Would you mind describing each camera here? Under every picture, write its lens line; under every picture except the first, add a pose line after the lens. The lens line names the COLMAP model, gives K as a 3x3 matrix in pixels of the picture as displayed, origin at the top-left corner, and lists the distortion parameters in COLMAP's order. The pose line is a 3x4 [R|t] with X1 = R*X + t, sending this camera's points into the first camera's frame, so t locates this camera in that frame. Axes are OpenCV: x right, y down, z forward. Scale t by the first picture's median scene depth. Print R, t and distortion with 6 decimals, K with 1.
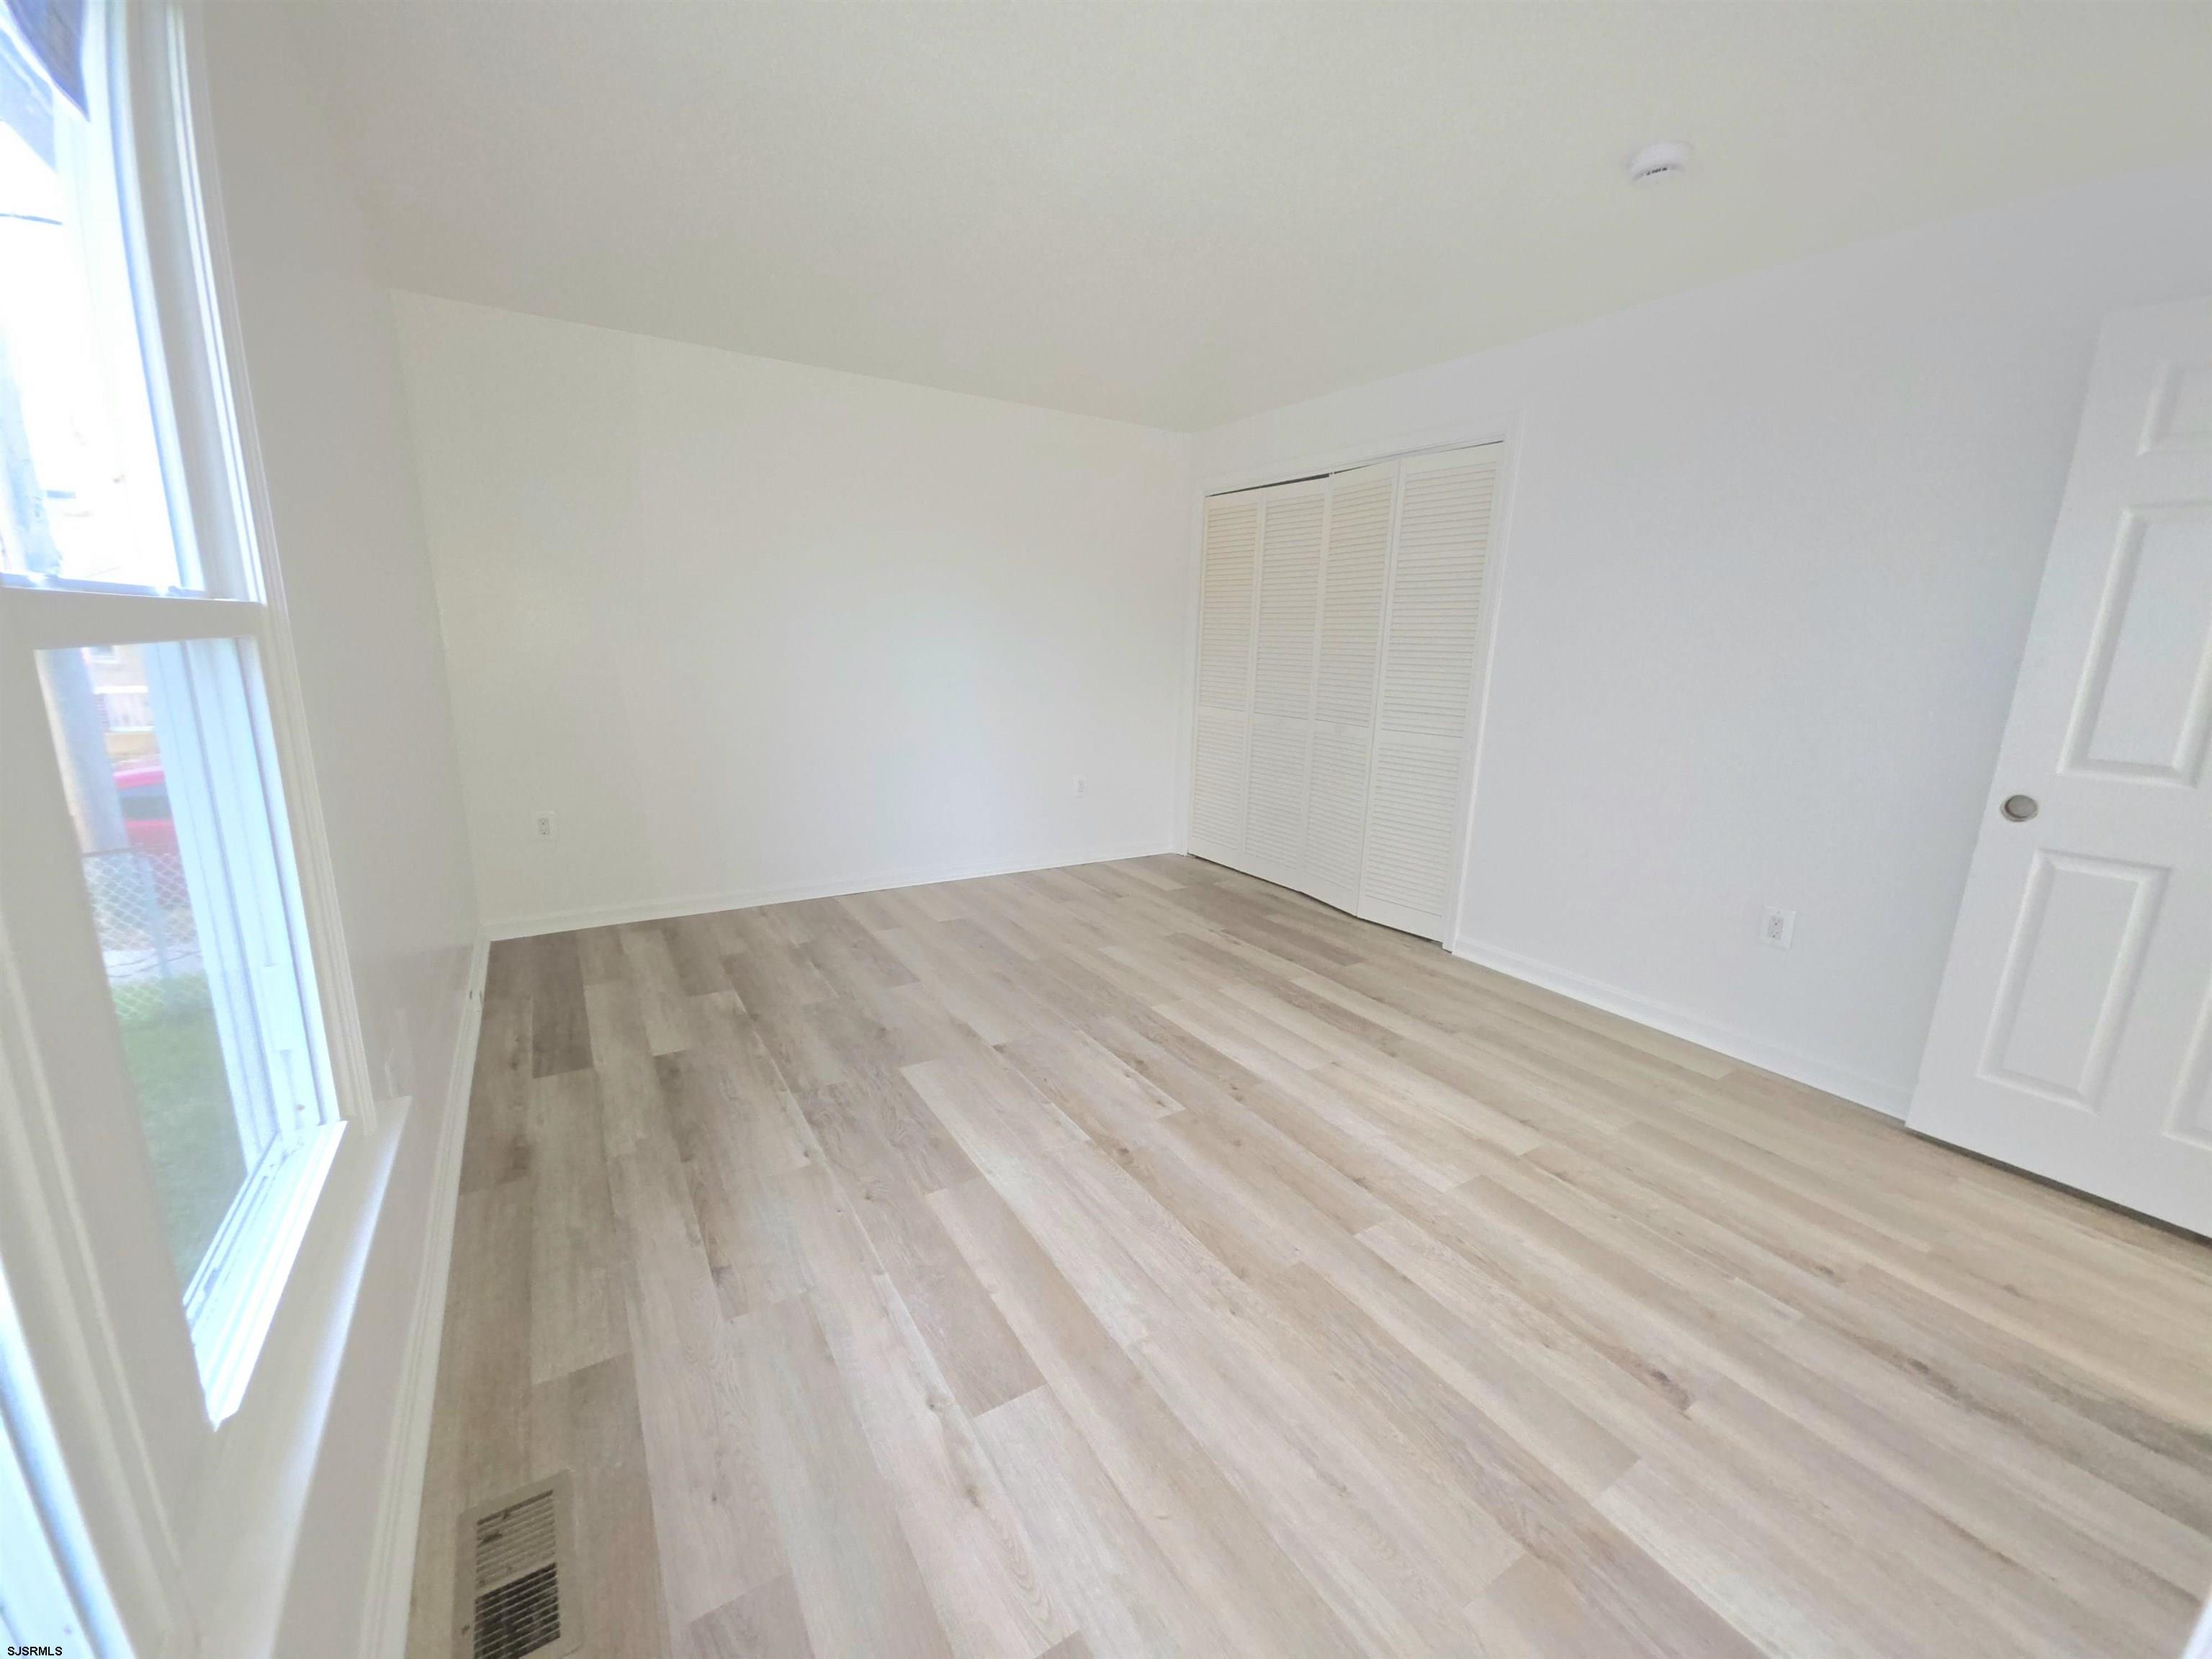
lens RADIAL K [[879.4, 0, 1107.7], [0, 879.4, 836.8], [0, 0, 1]] dist [0.012427, -0.007487]
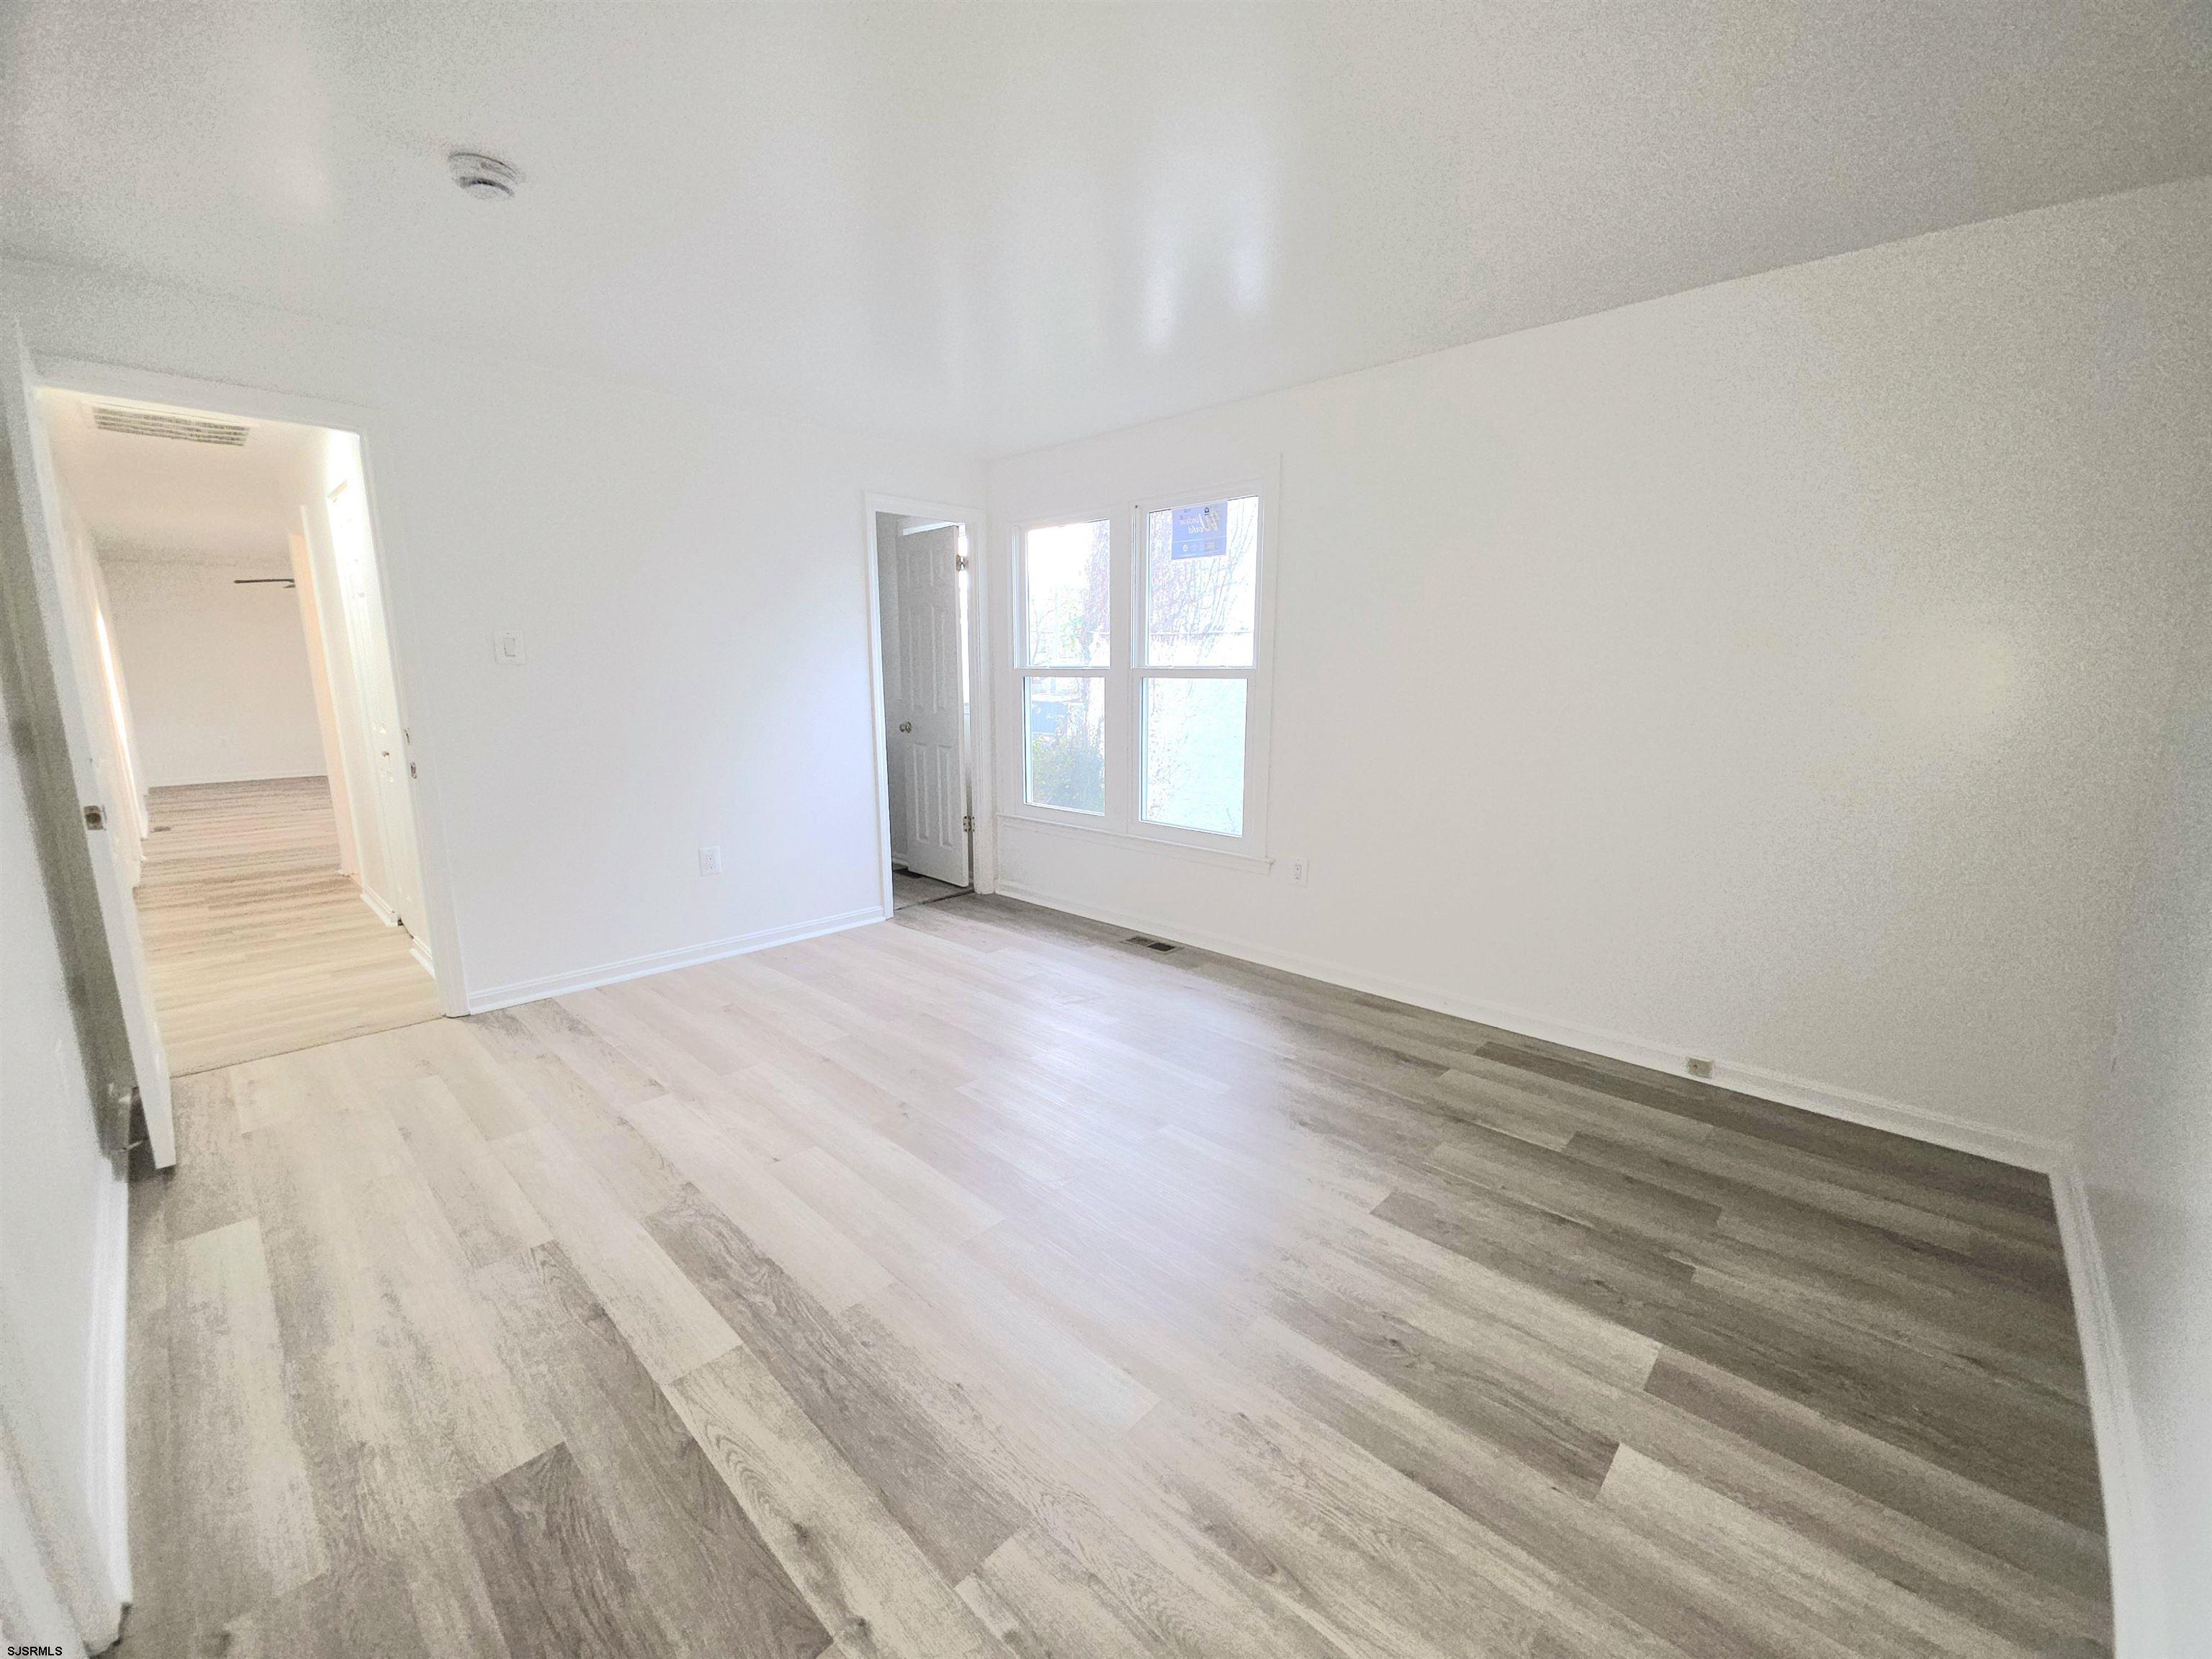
lens RADIAL K [[879.4, 0, 1107.7], [0, 879.4, 836.8], [0, 0, 1]] dist [0.012427, -0.007487]
pose [[-0.968231, 0.015192, -0.249594, 0.163858], [-0.085223, 0.918346, 0.386494, -0.405672], [0.235086, 0.395487, -0.887876, 1.794689]]
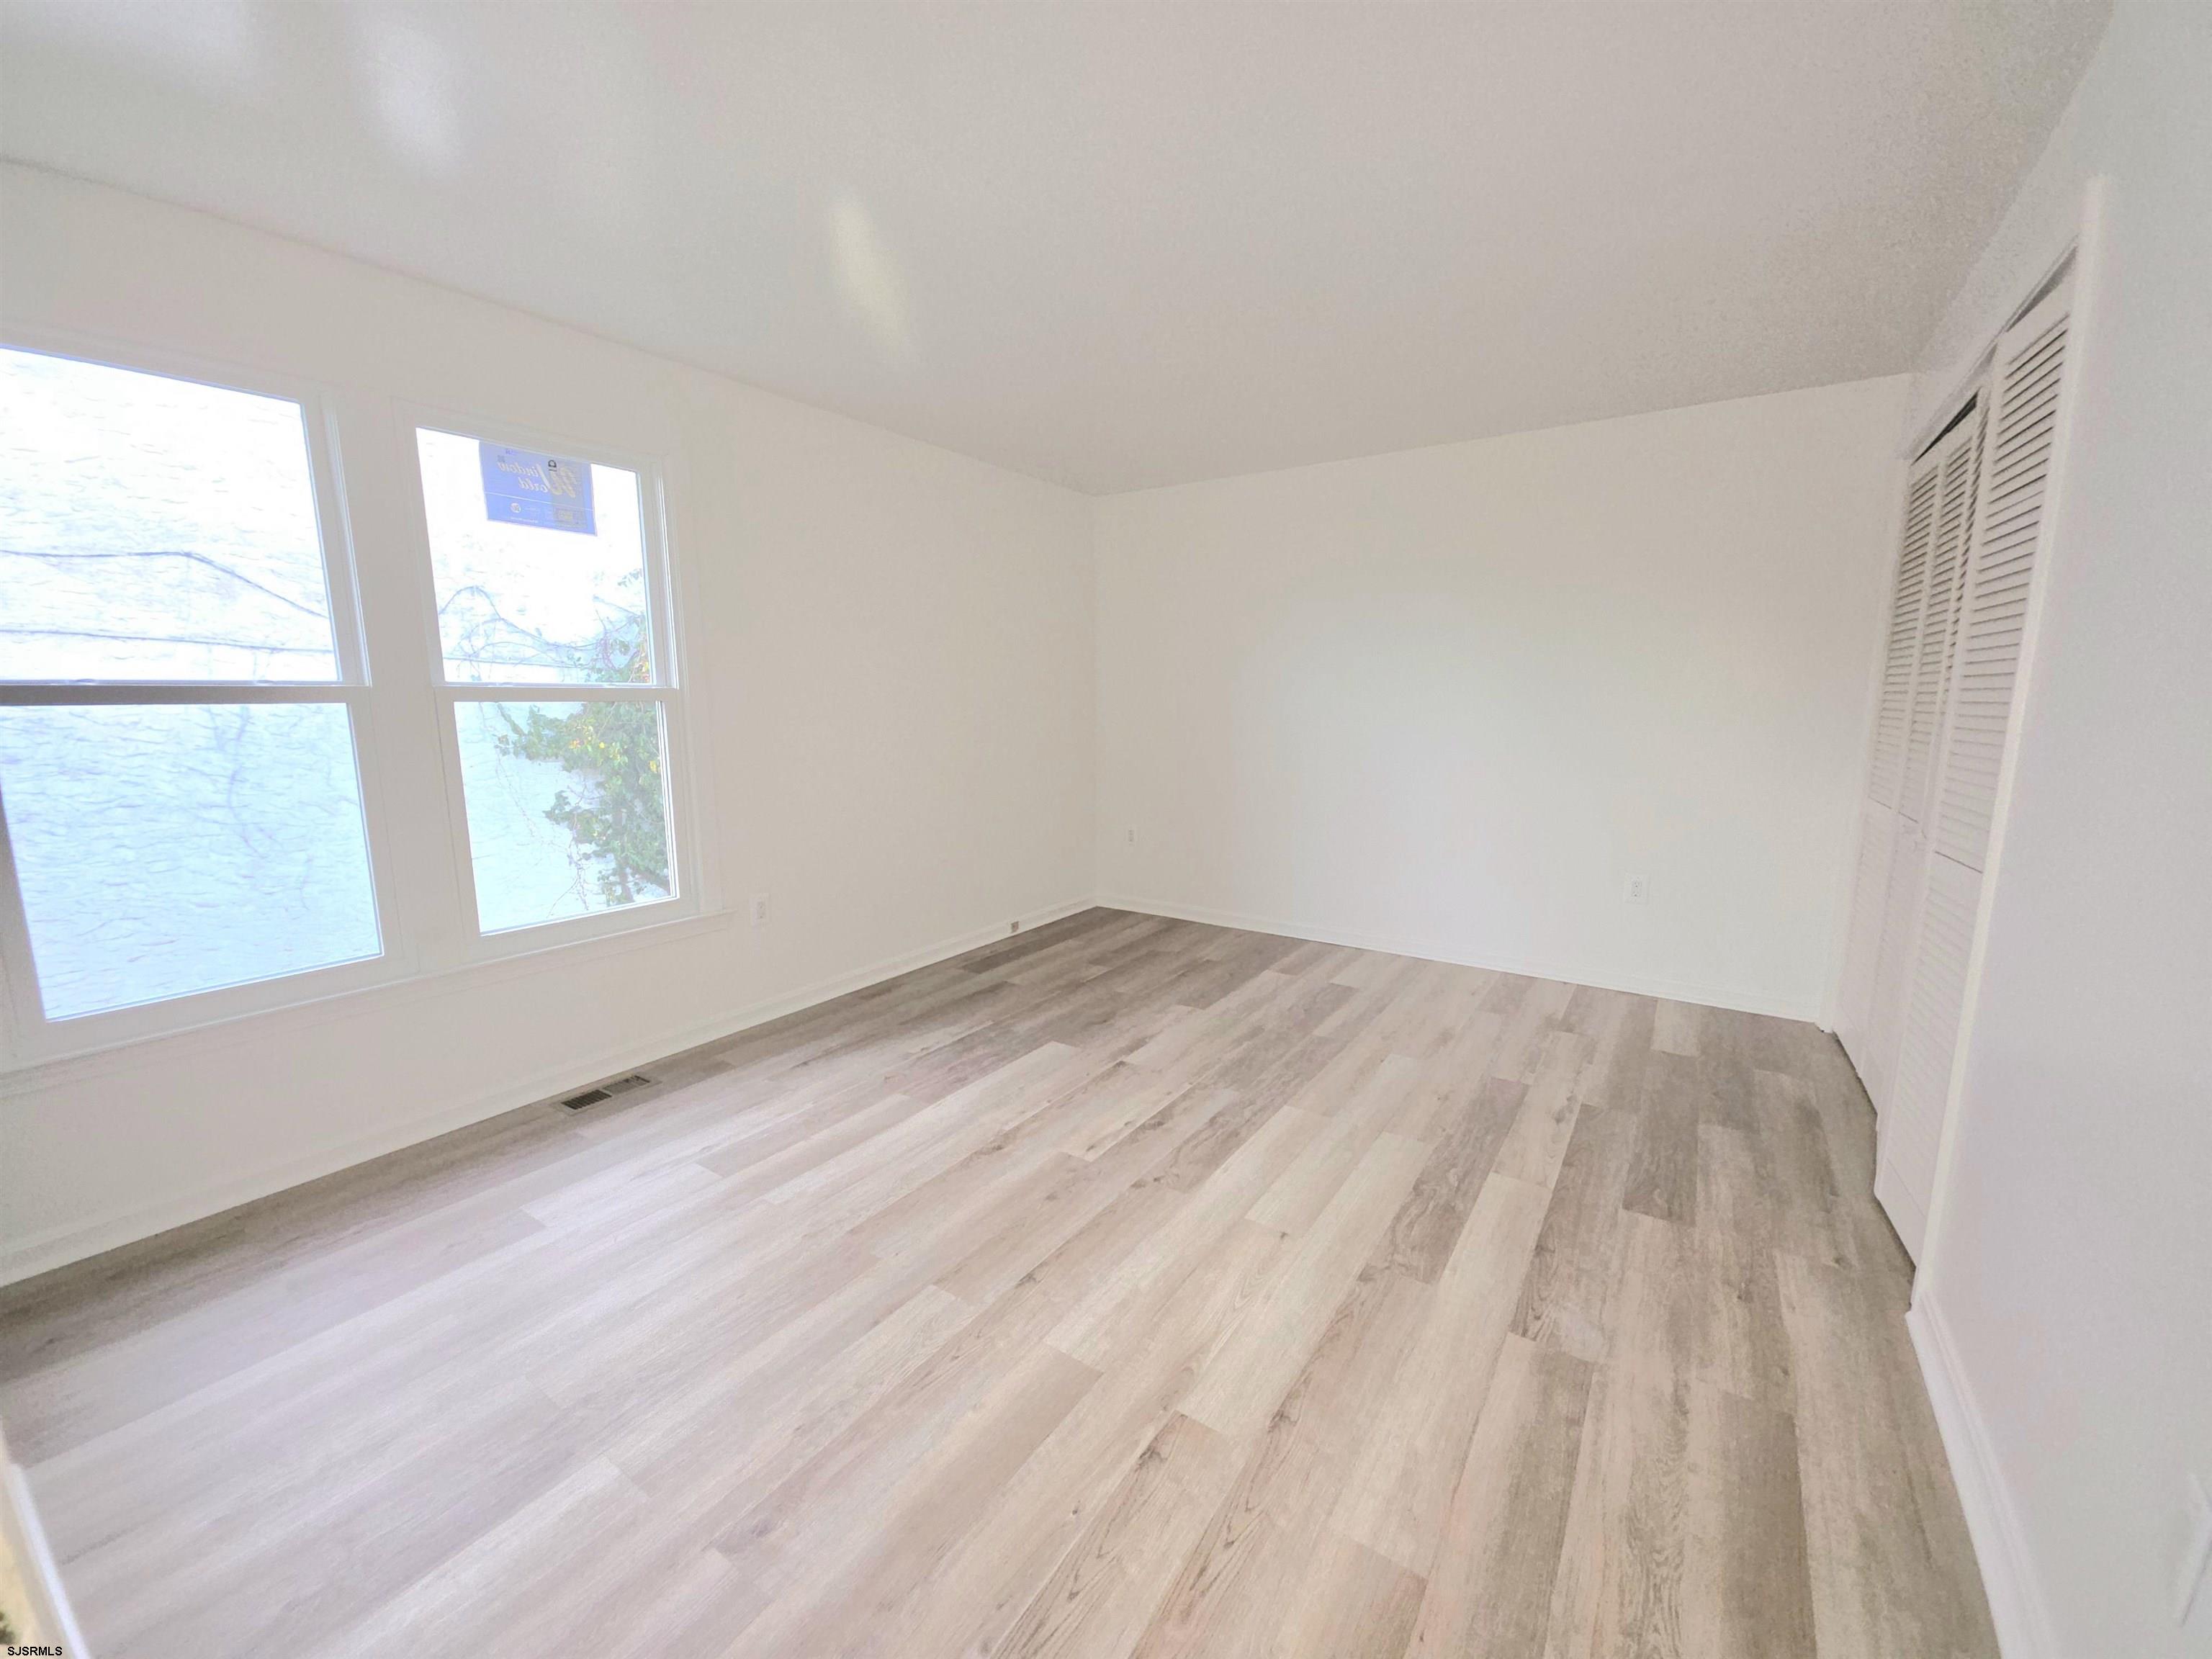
lens RADIAL K [[879.4, 0, 1107.7], [0, 879.4, 836.8], [0, 0, 1]] dist [0.012427, -0.007487]
pose [[0.400535, 0.118866, -0.908539, 0.893971], [-0.192923, 0.980262, 0.043198, -0.088840], [0.895741, 0.157976, 0.415561, 0.514707]]
